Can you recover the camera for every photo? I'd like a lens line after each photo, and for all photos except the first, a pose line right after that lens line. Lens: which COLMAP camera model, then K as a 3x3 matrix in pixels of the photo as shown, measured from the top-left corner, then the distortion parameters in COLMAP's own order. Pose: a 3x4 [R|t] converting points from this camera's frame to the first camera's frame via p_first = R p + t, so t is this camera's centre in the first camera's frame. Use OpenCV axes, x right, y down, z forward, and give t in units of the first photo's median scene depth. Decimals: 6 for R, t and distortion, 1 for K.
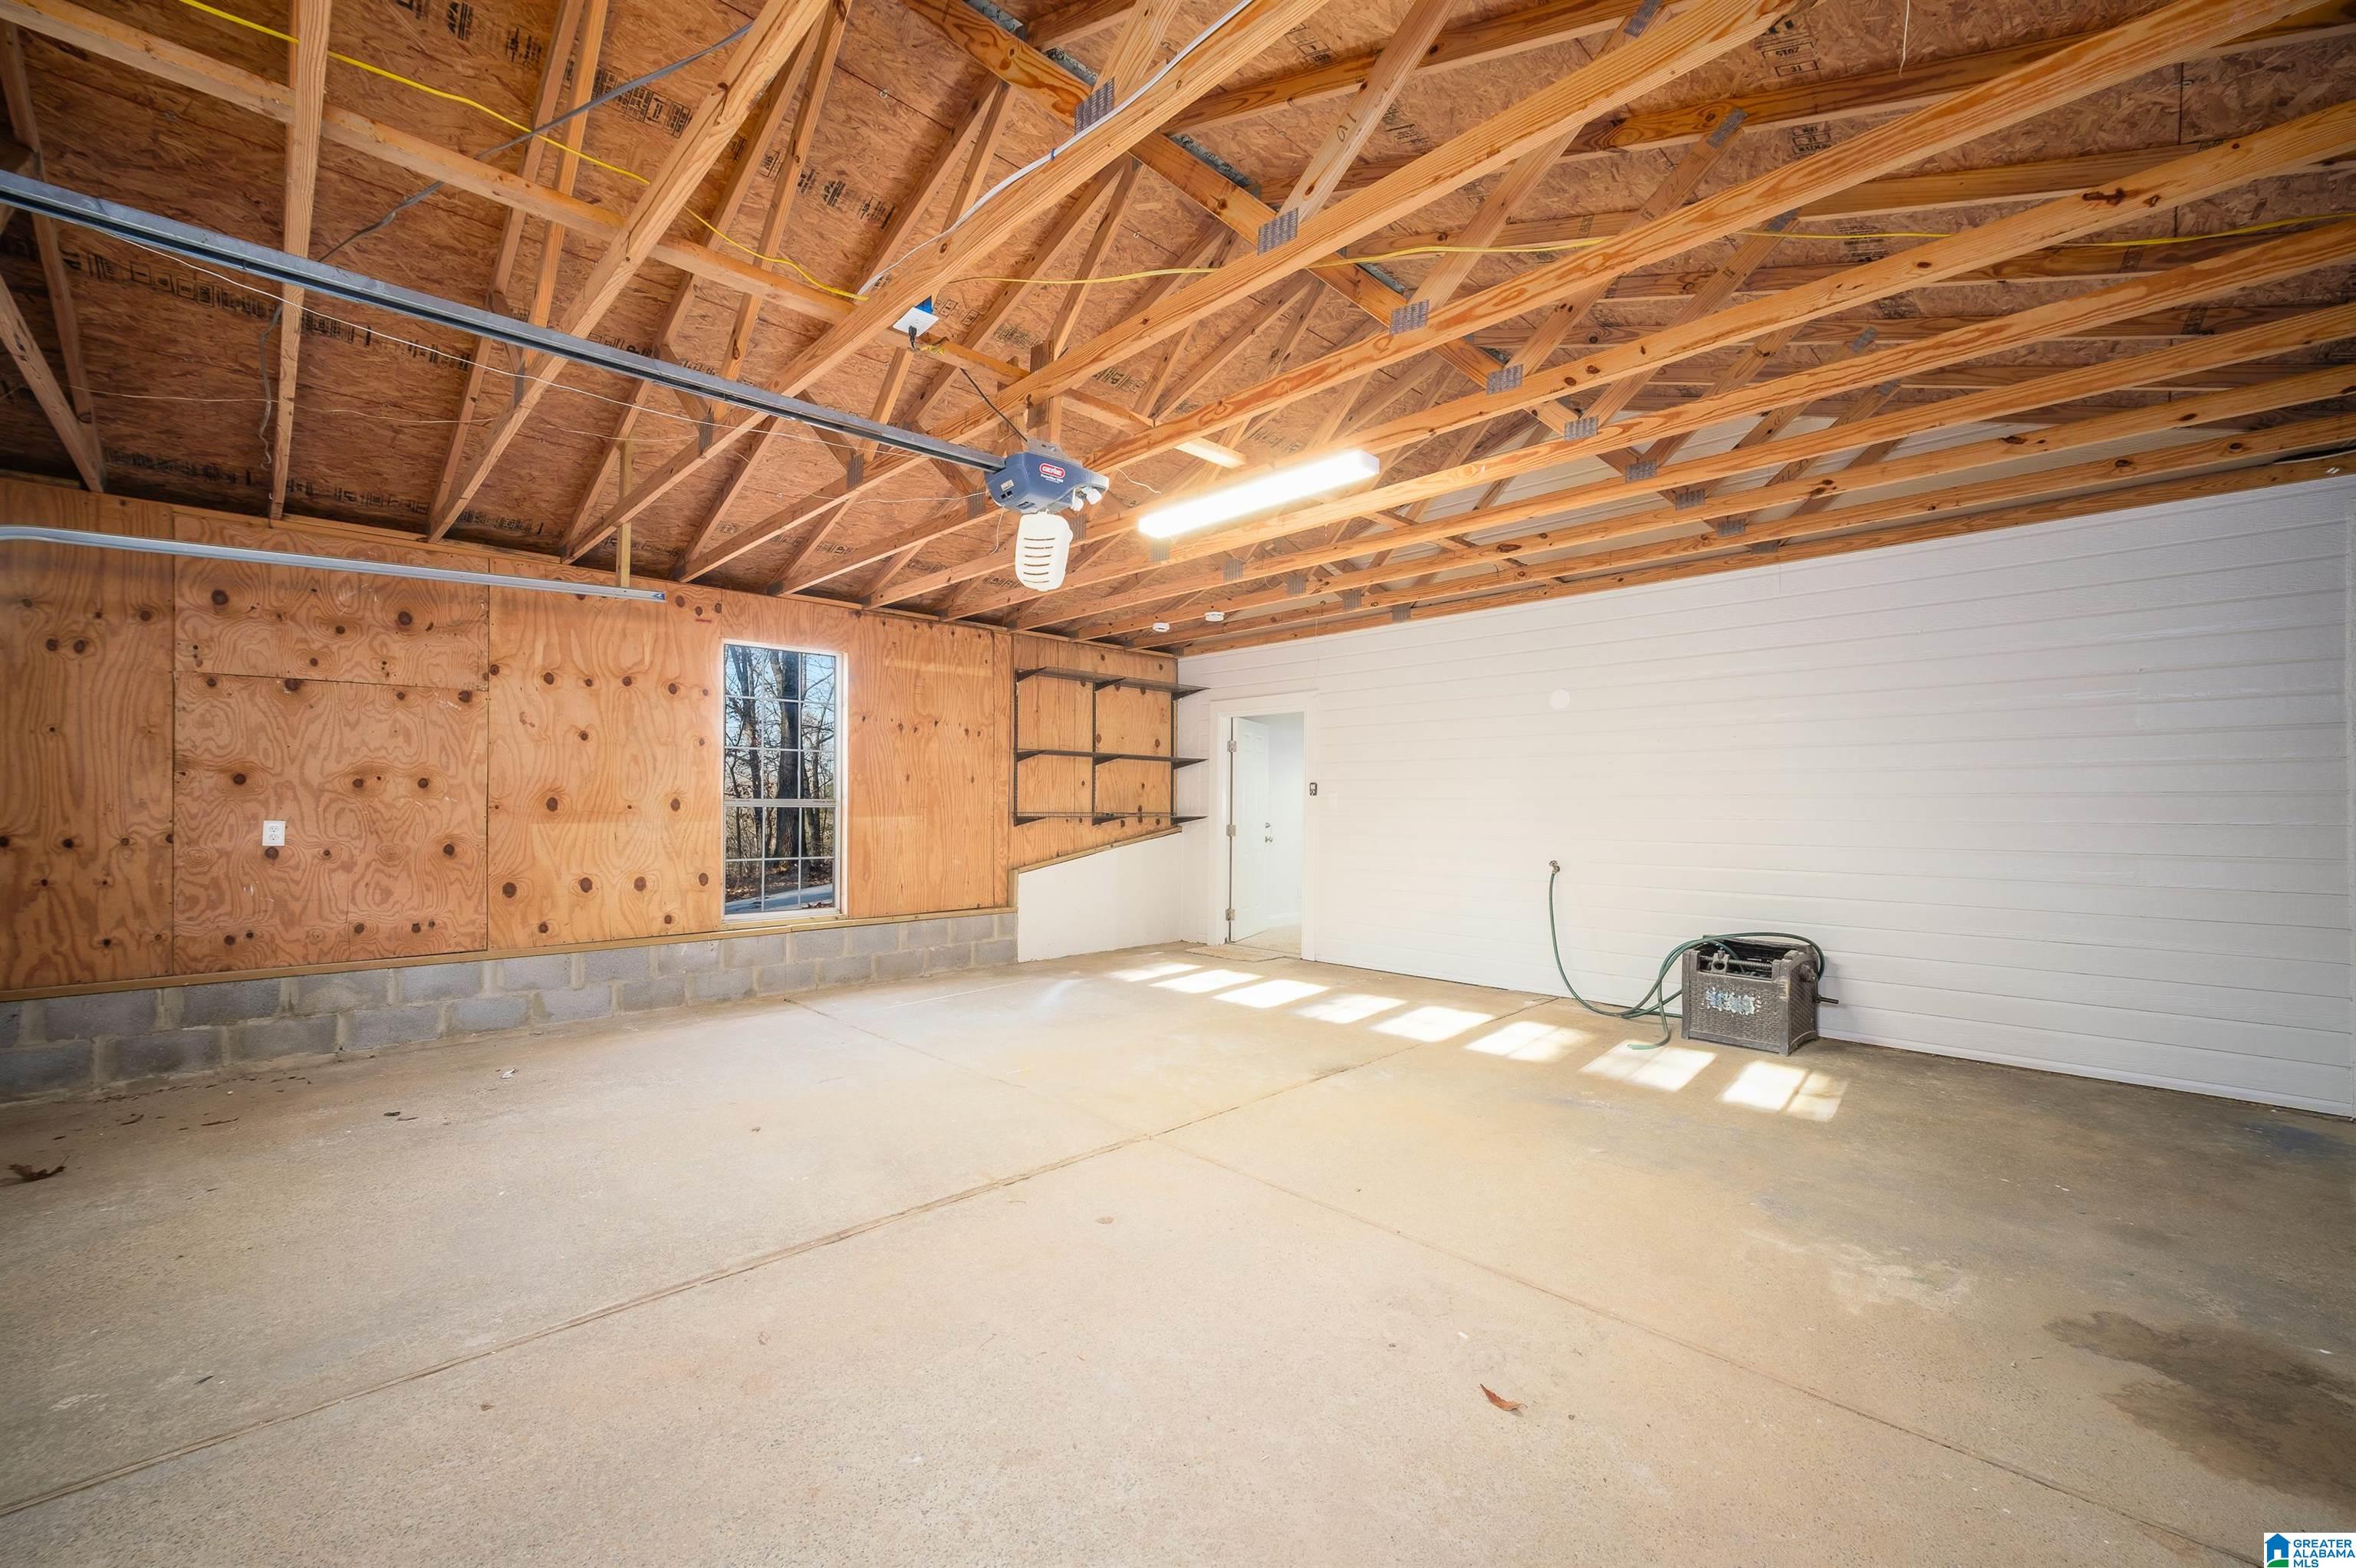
lens RADIAL K [[937.5, 0, 1156.9], [0, 937.5, 797.0], [0, 0, 1]] dist [-0.001147, -0.000184]
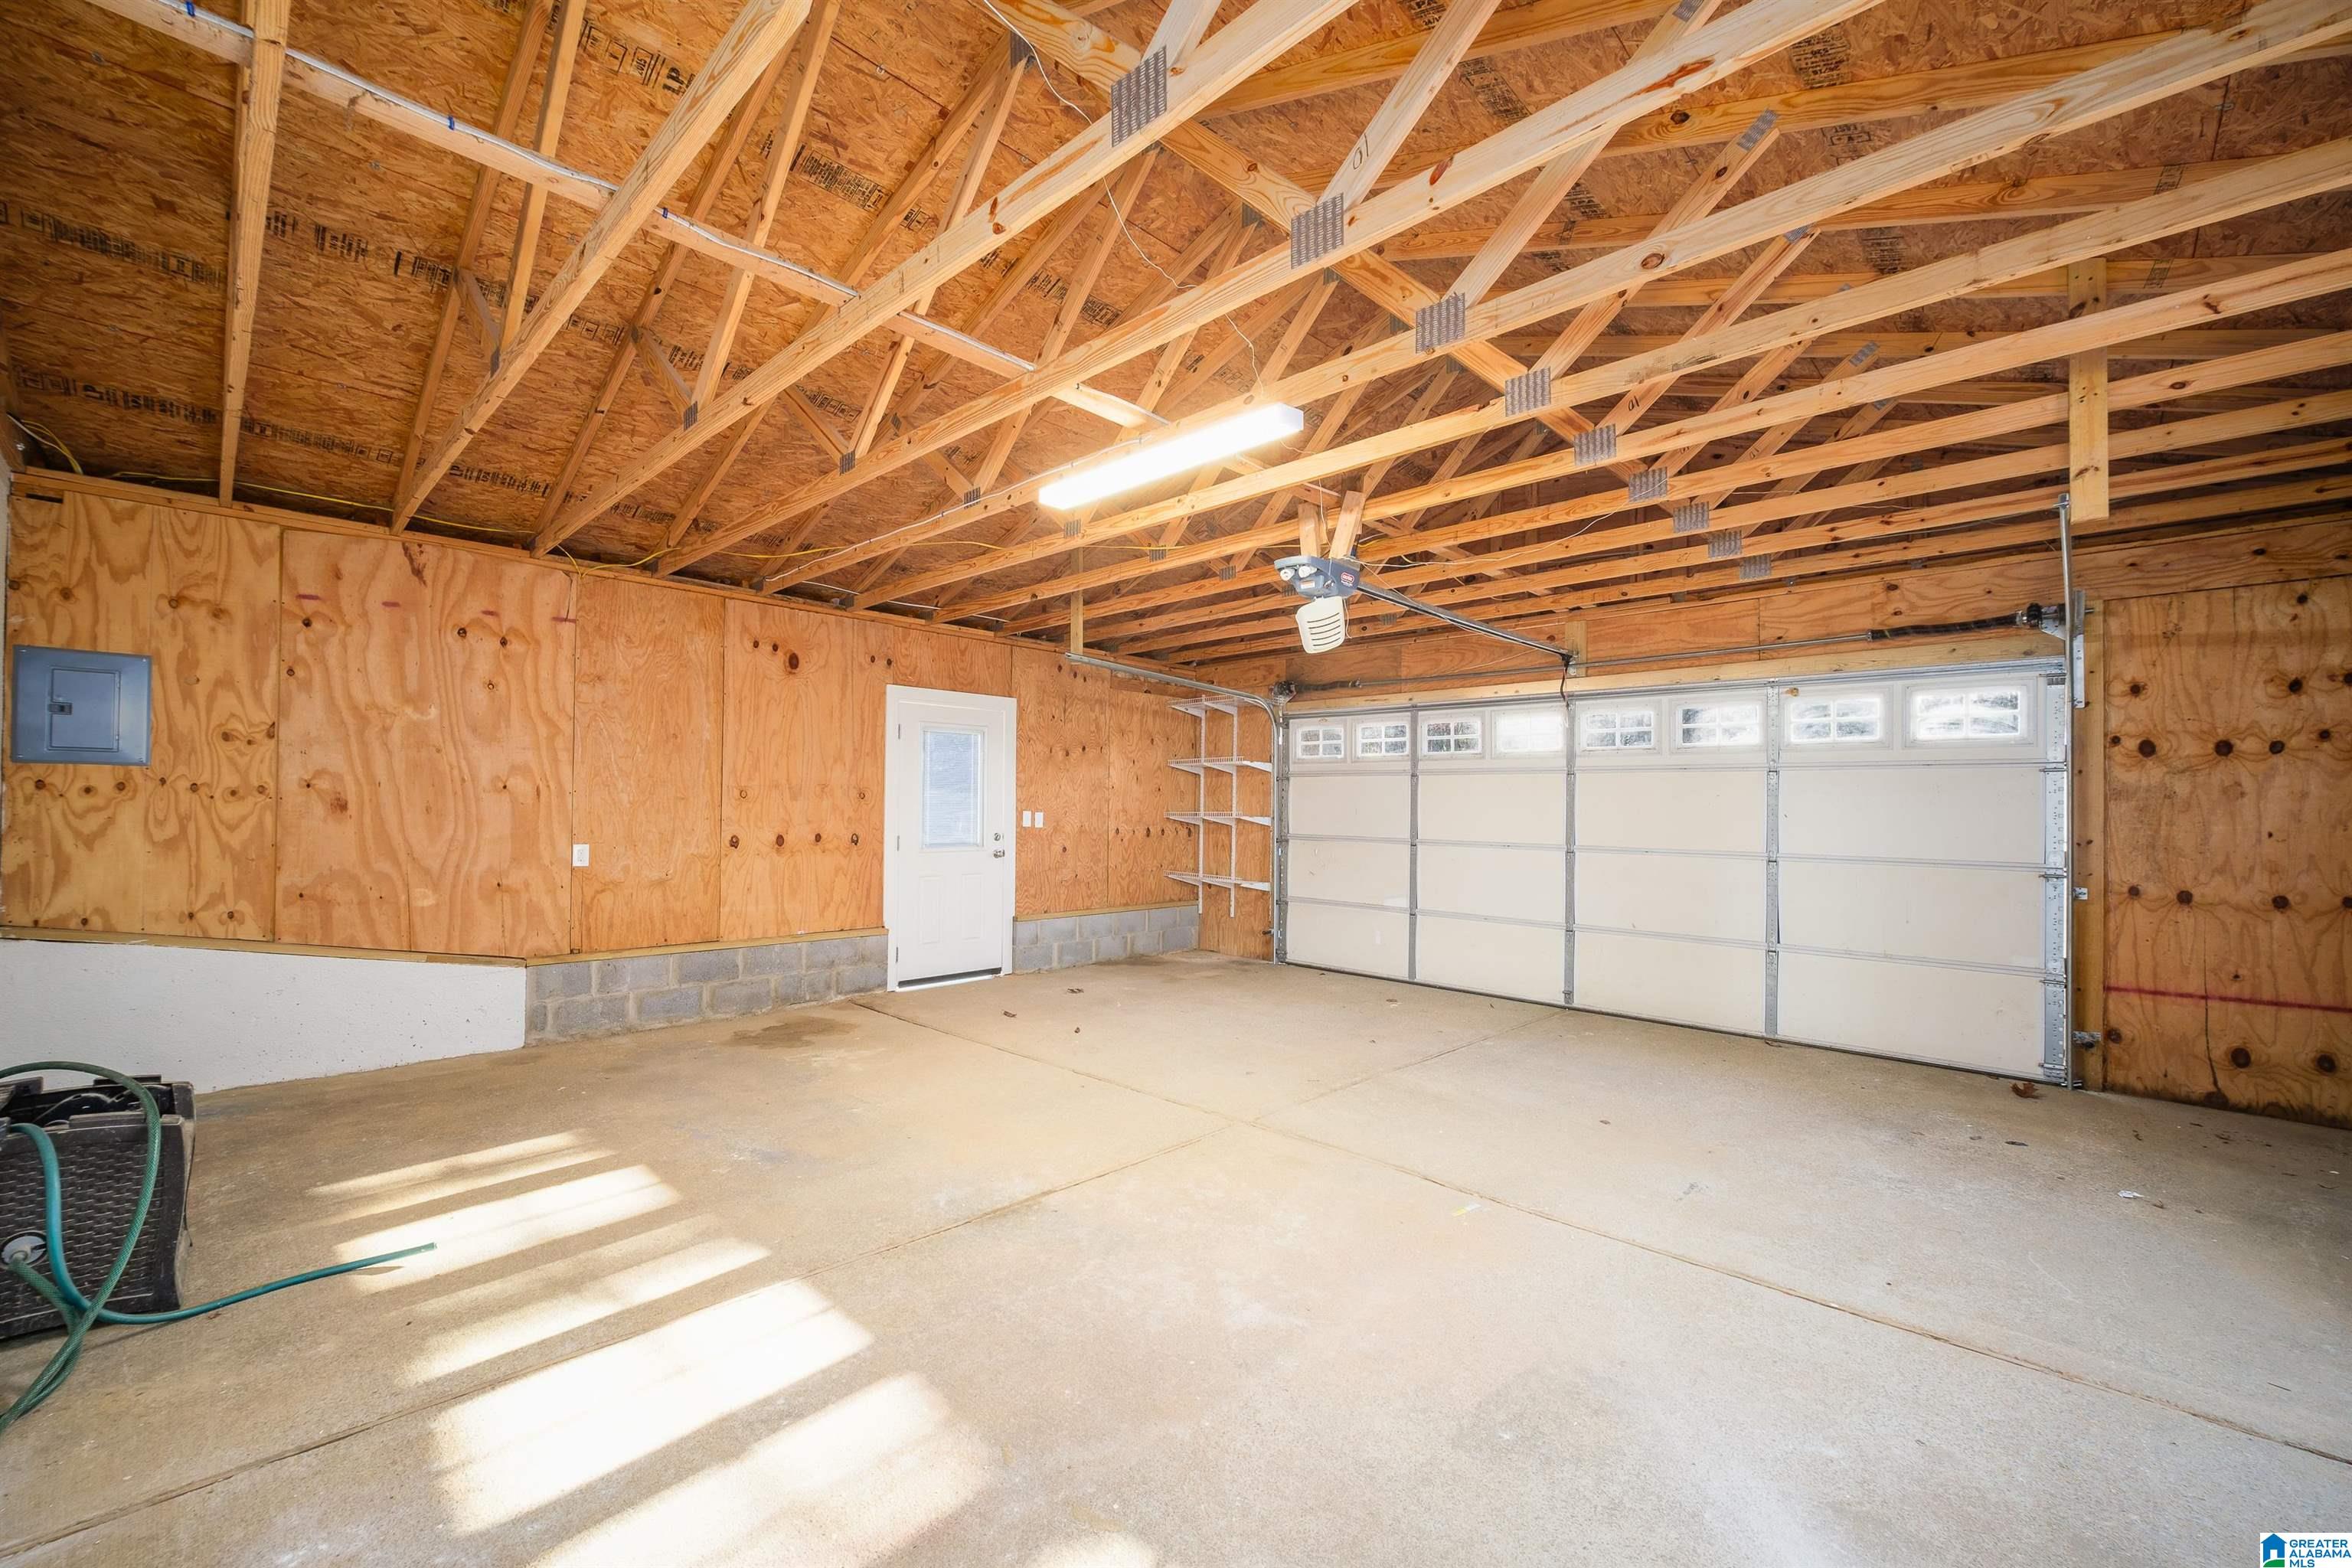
lens RADIAL K [[936.0, 0, 1154.9], [0, 936.0, 797.0], [0, 0, 1]] dist [-0.001147, -0.000184]
pose [[-0.999373, -0.015658, -0.031744, 0.132407], [-0.015017, 0.999681, -0.020309, 0.007804], [0.032052, -0.019820, -0.999290, 2.049824]]
